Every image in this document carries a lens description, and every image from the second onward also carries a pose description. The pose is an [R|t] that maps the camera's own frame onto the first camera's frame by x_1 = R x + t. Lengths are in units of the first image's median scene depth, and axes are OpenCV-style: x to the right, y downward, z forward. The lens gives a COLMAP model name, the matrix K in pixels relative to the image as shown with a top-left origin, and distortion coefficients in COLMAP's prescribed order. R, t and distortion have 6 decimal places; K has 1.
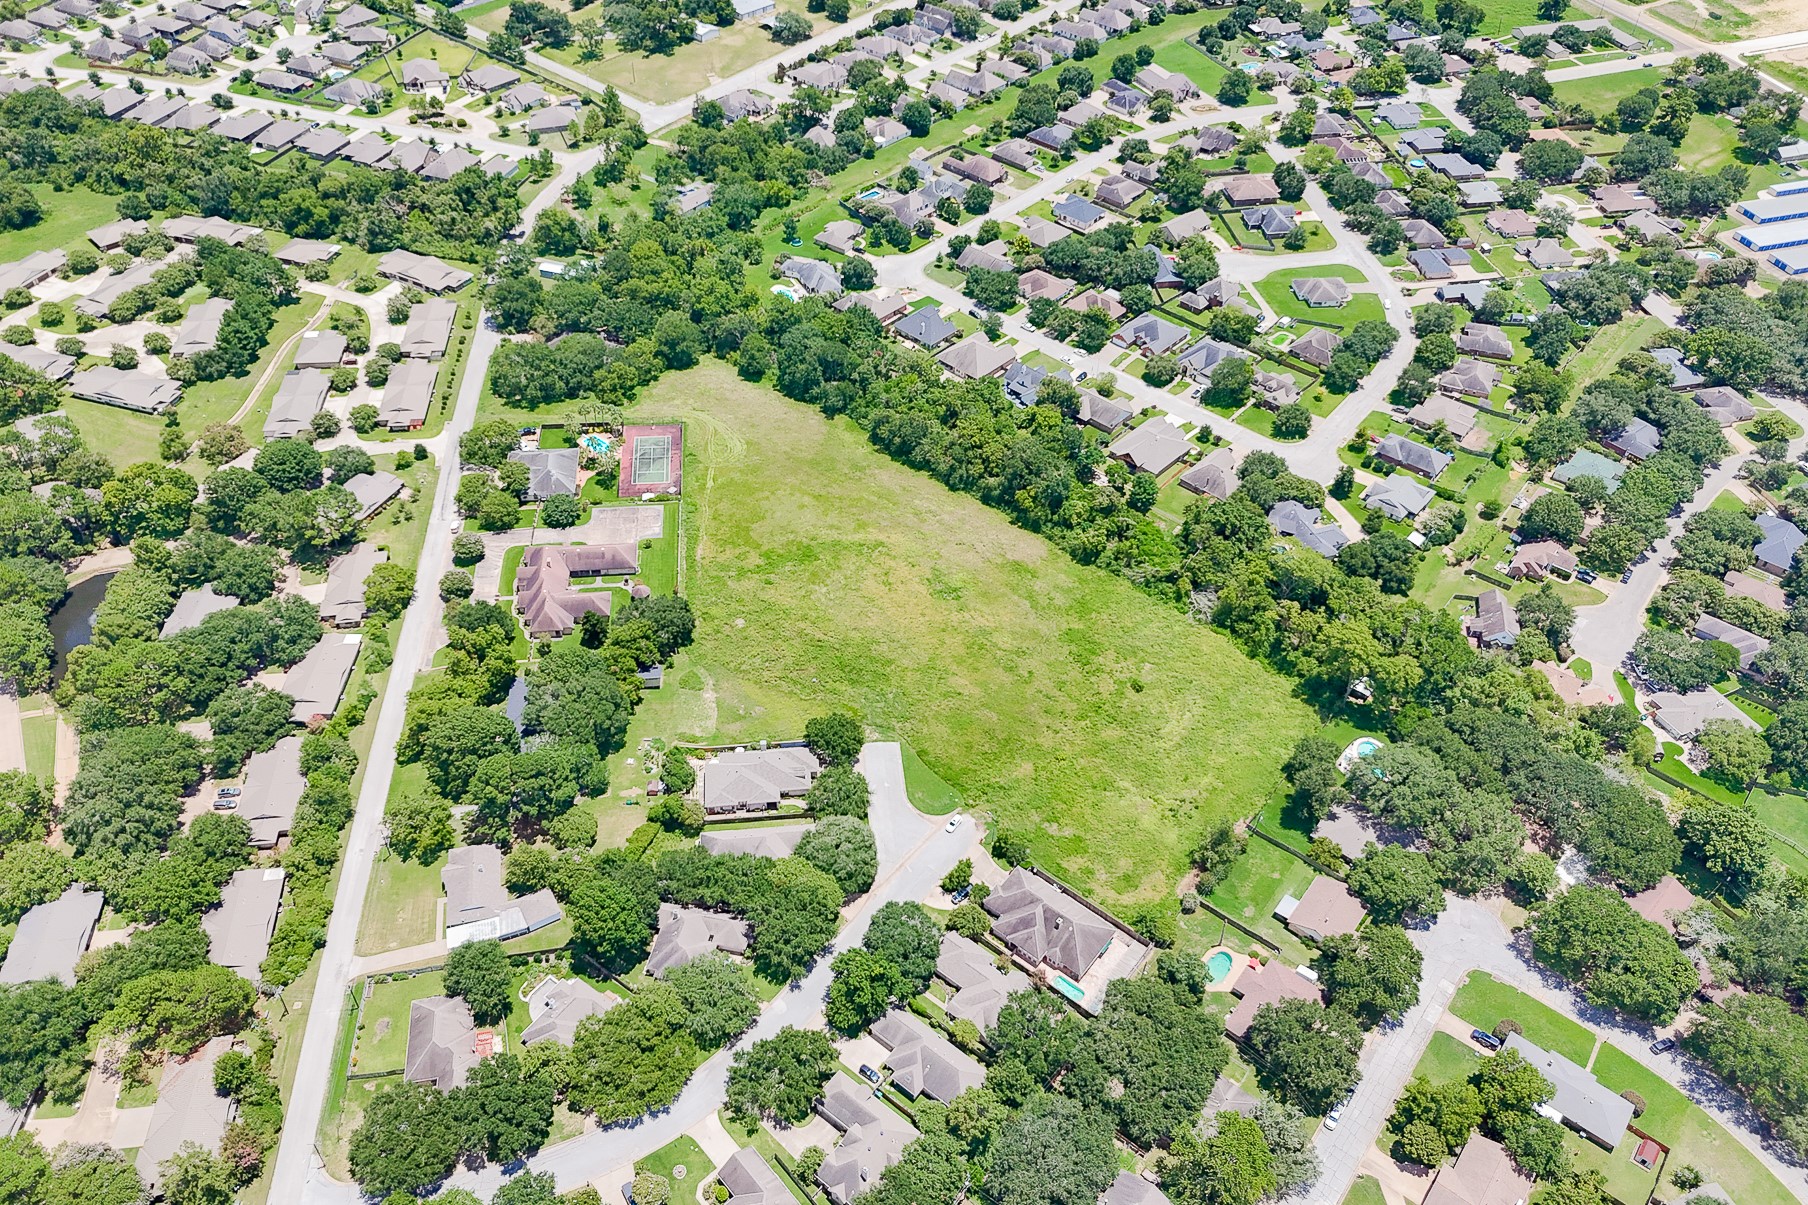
lens RADIAL K [[1286.9, 0, 904.6], [0, 1286.9, 622.3], [0, 0, 1]] dist [0.044613, -0.024504]
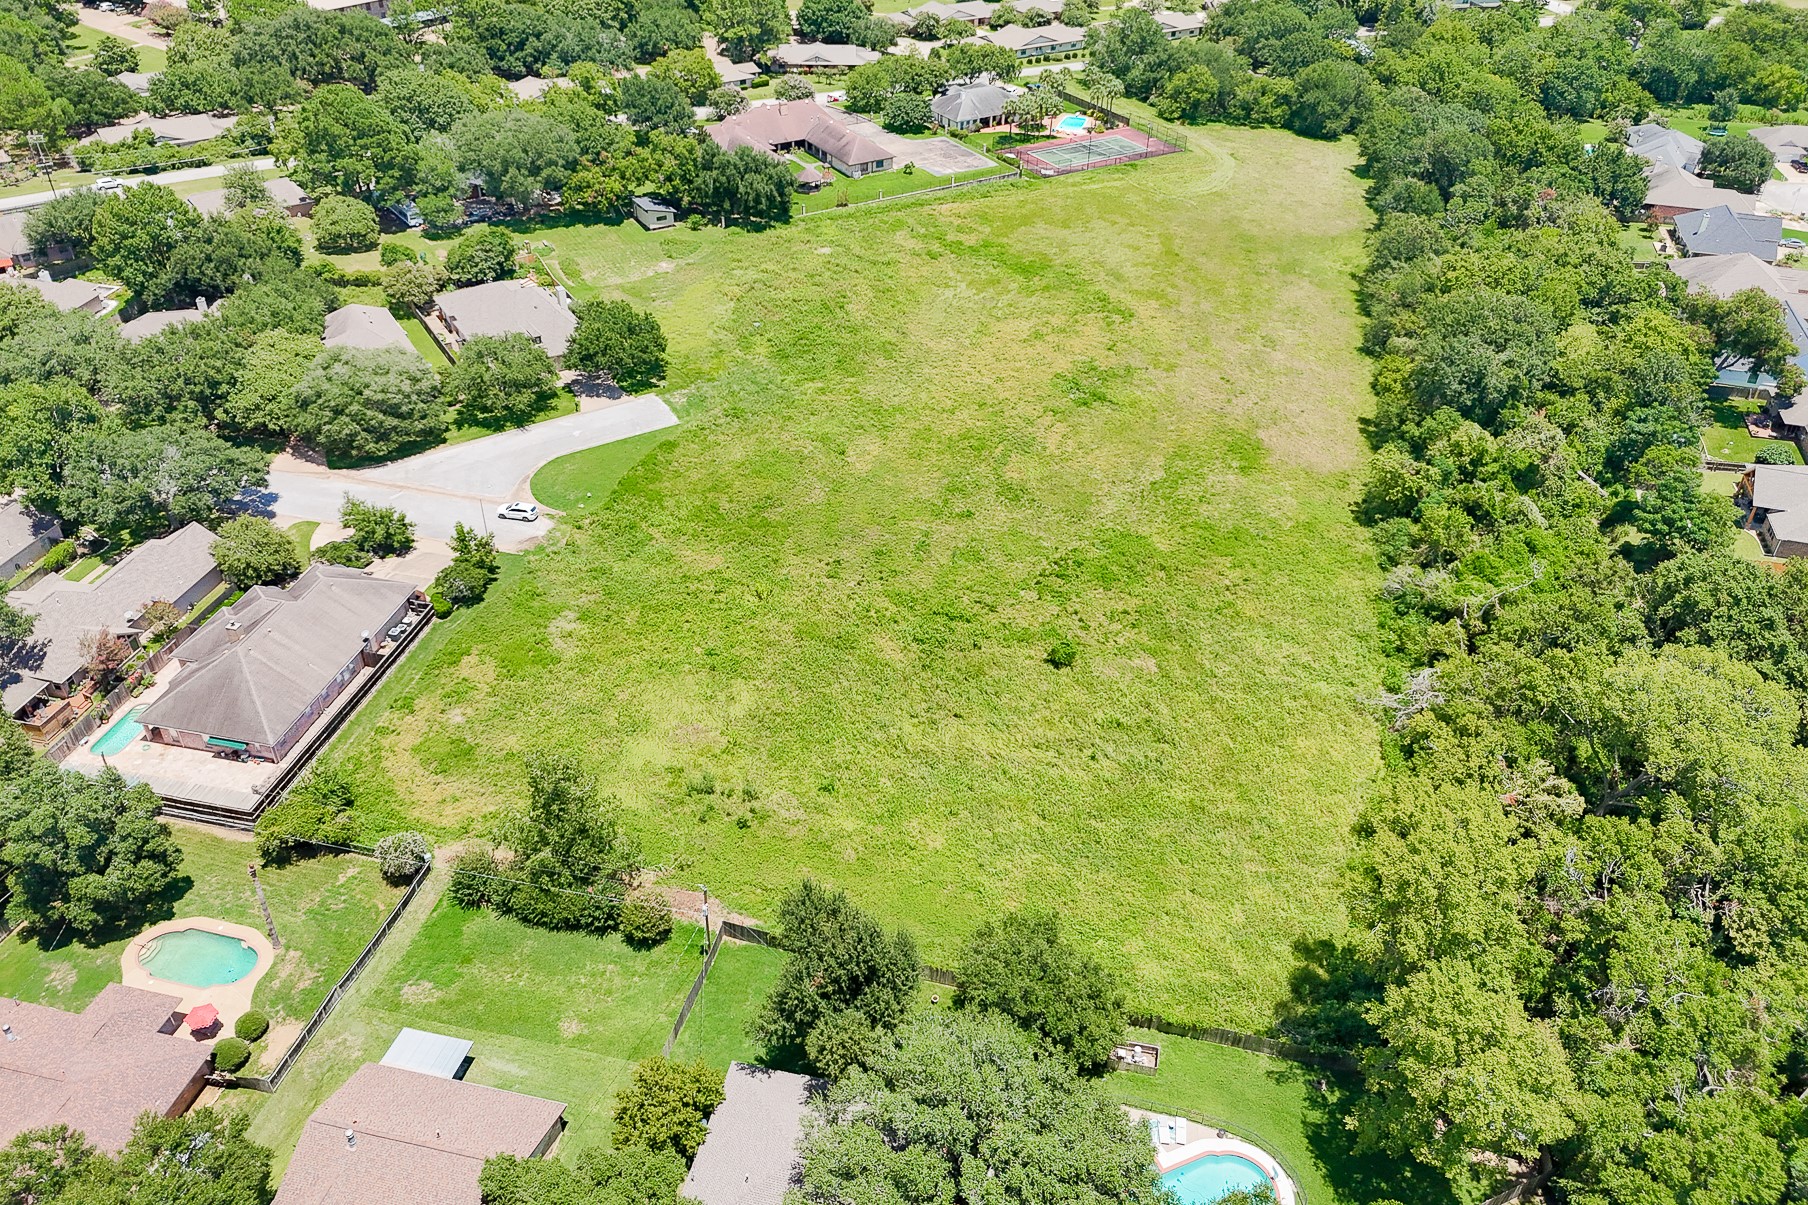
lens RADIAL K [[1309.0, 0, 909.8], [0, 1309.0, 572.8], [0, 0, 1]] dist [0.045629, -0.027667]
pose [[0.439210, 0.509941, -0.739632, 0.423159], [-0.630981, 0.761143, 0.150081, -0.002390], [0.639497, 0.400777, 0.656065, 0.635024]]
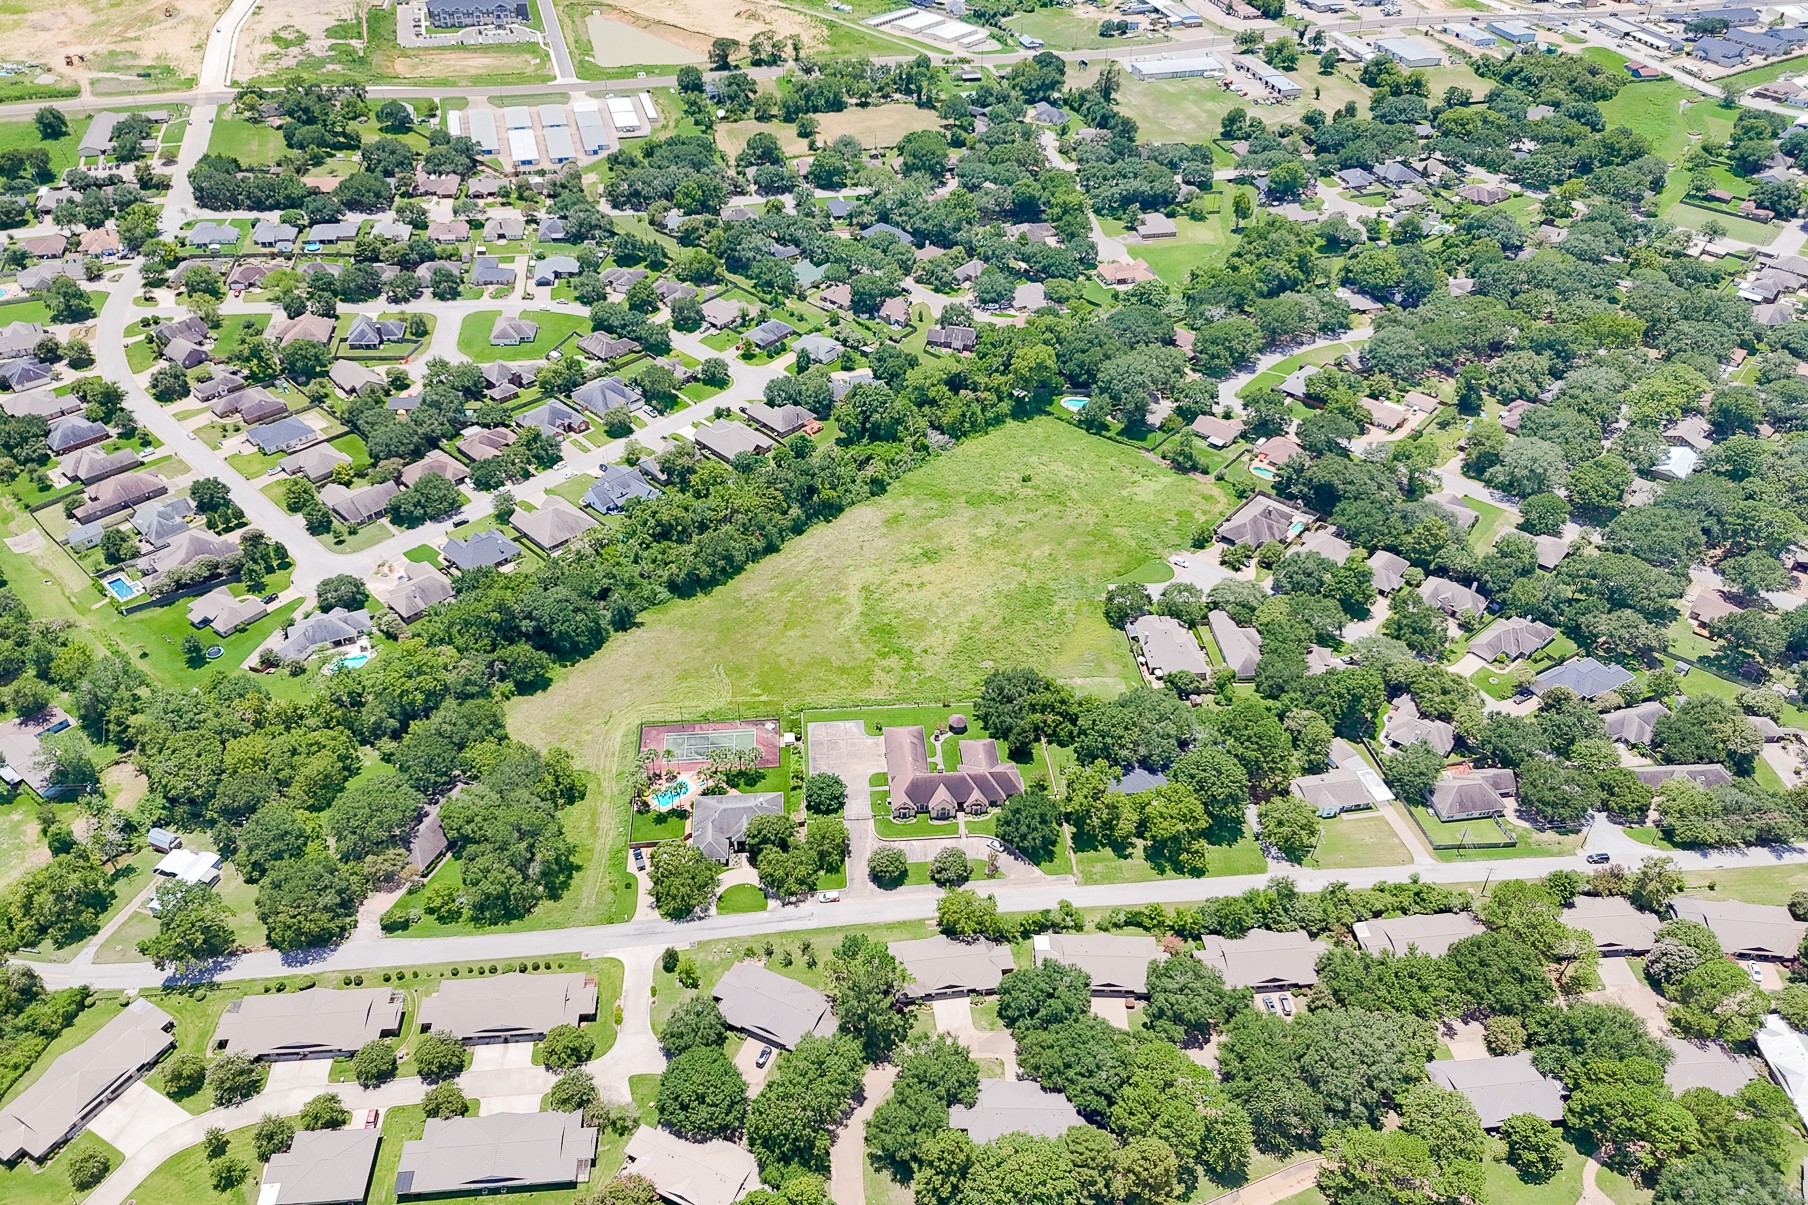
lens RADIAL K [[1337.6, 0, 904.0], [0, 1337.6, 602.5], [0, 0, 1]] dist [0.050167, -0.036040]
pose [[0.025838, -0.636925, 0.770493, -0.908262], [0.677203, 0.578107, 0.455180, -0.553967], [-0.735342, 0.510019, 0.446264, 0.500298]]
